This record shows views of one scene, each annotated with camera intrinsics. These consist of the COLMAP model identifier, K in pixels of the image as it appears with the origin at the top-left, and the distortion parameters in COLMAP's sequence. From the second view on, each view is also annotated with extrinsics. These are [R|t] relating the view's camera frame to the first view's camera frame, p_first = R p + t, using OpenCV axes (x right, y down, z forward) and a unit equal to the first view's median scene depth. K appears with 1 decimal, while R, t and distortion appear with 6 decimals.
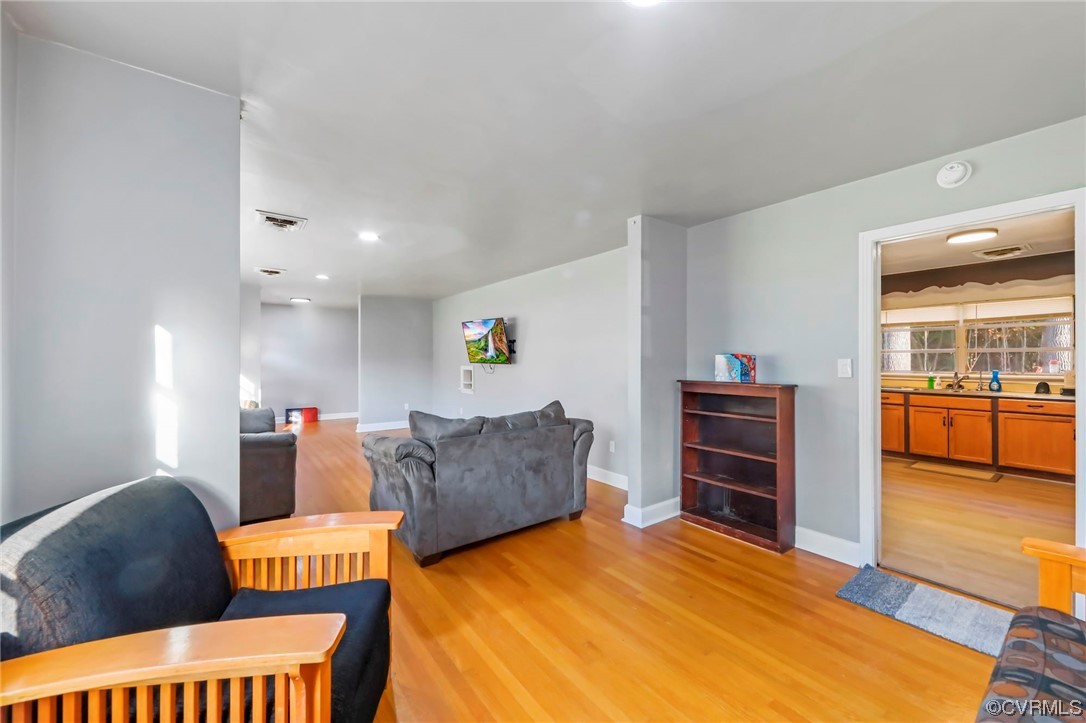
lens RADIAL K [[425.3, 0, 545.6], [0, 425.3, 358.5], [0, 0, 1]] dist [0.001212, 0.000259]
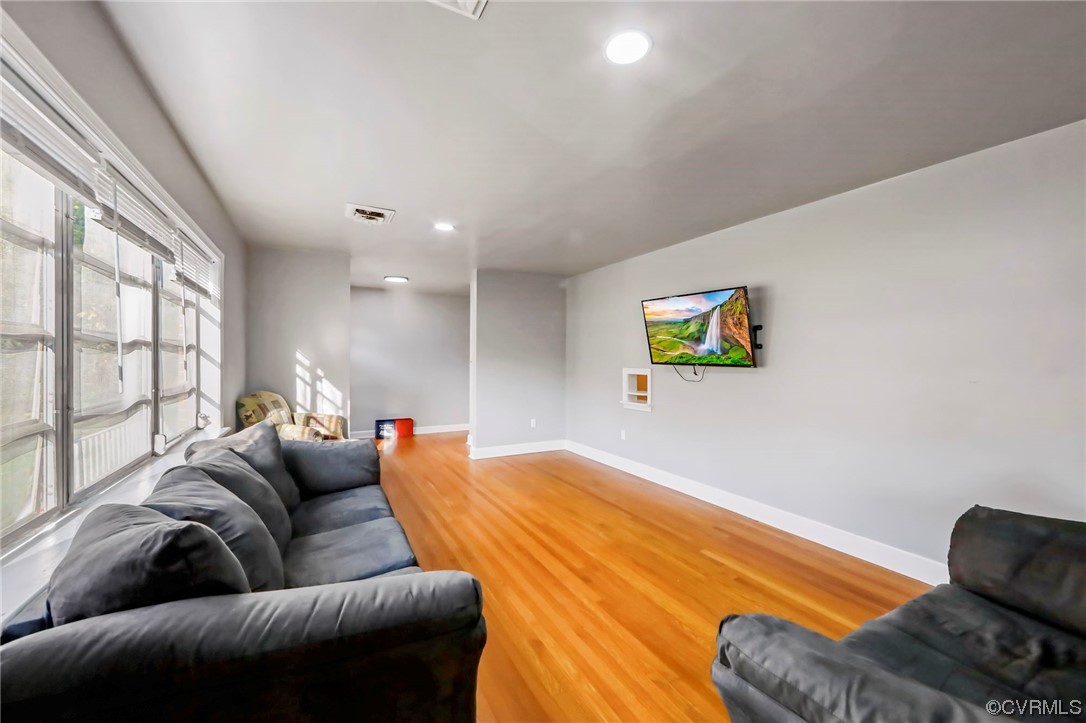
lens RADIAL K [[445.8, 0, 543.0], [0, 445.8, 361.5], [0, 0, 1]] dist [0.000022, 0.000016]
pose [[0.986002, 0.007703, -0.166558, -0.237303], [-0.007158, 0.999967, 0.003869, 0.006863], [0.166583, -0.002623, 0.986024, 0.333171]]
